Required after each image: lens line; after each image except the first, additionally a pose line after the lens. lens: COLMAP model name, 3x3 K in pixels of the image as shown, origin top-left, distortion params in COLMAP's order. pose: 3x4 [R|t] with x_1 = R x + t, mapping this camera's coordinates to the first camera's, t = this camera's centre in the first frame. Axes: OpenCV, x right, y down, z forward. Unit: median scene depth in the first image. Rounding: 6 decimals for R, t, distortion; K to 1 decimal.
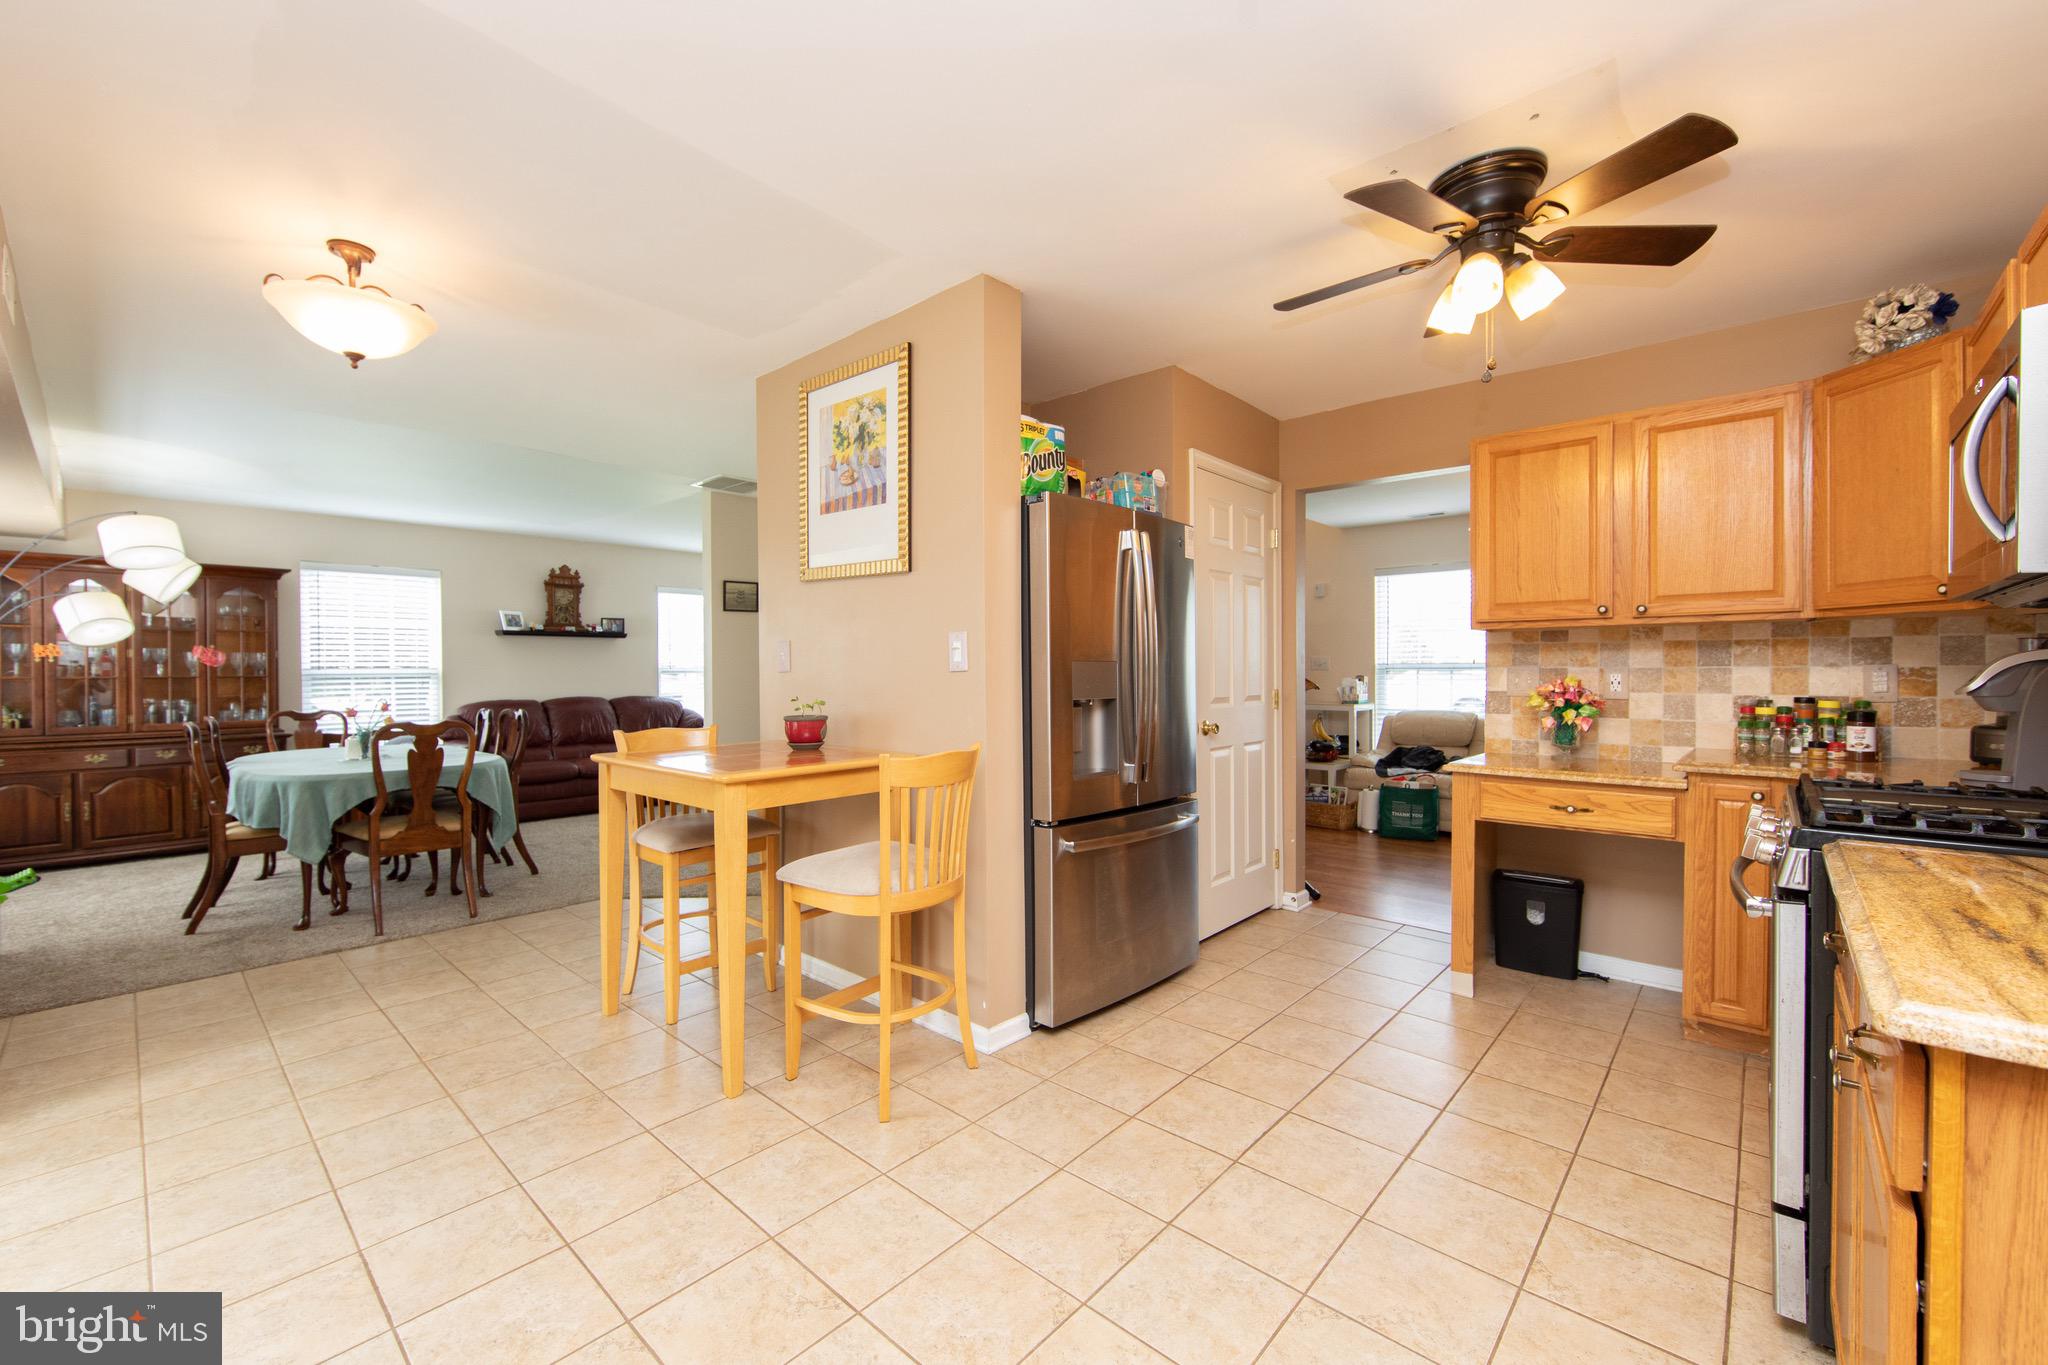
lens RADIAL K [[831.2, 0, 1024.0], [0, 831.2, 682.5], [0, 0, 1]] dist [-0.000704, 0.000171]
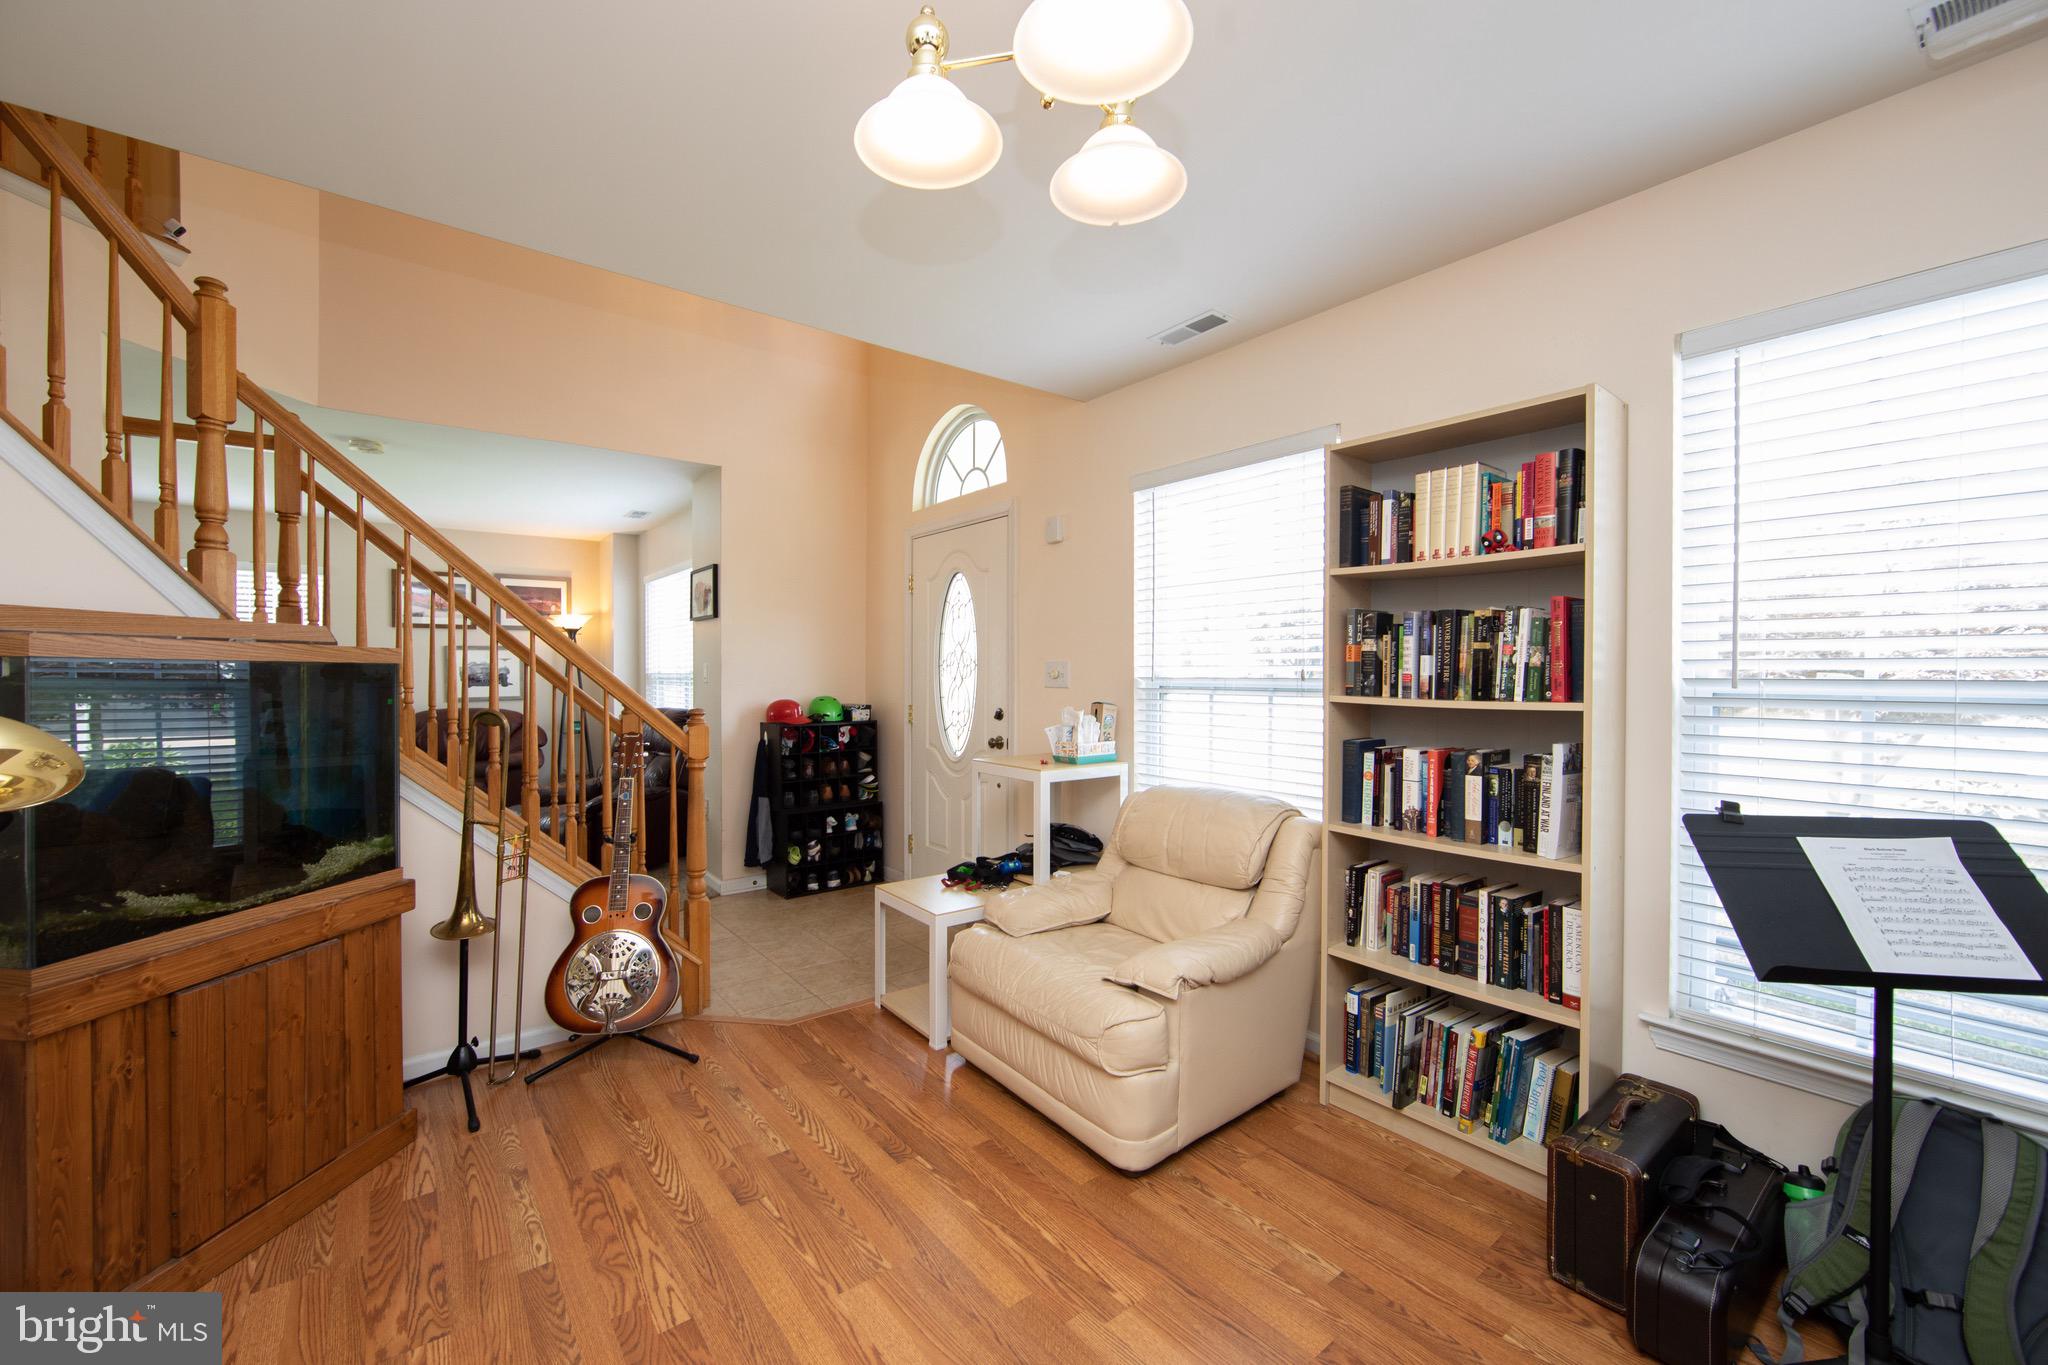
lens RADIAL K [[794.7, 0, 1024.0], [0, 794.7, 682.5], [0, 0, 1]] dist [-0.009457, 0.000240]
pose [[0.986360, 0.007618, -0.164427, 0.935378], [-0.007393, 0.999971, 0.001979, -0.041594], [0.164437, -0.000736, 0.986387, 1.129222]]
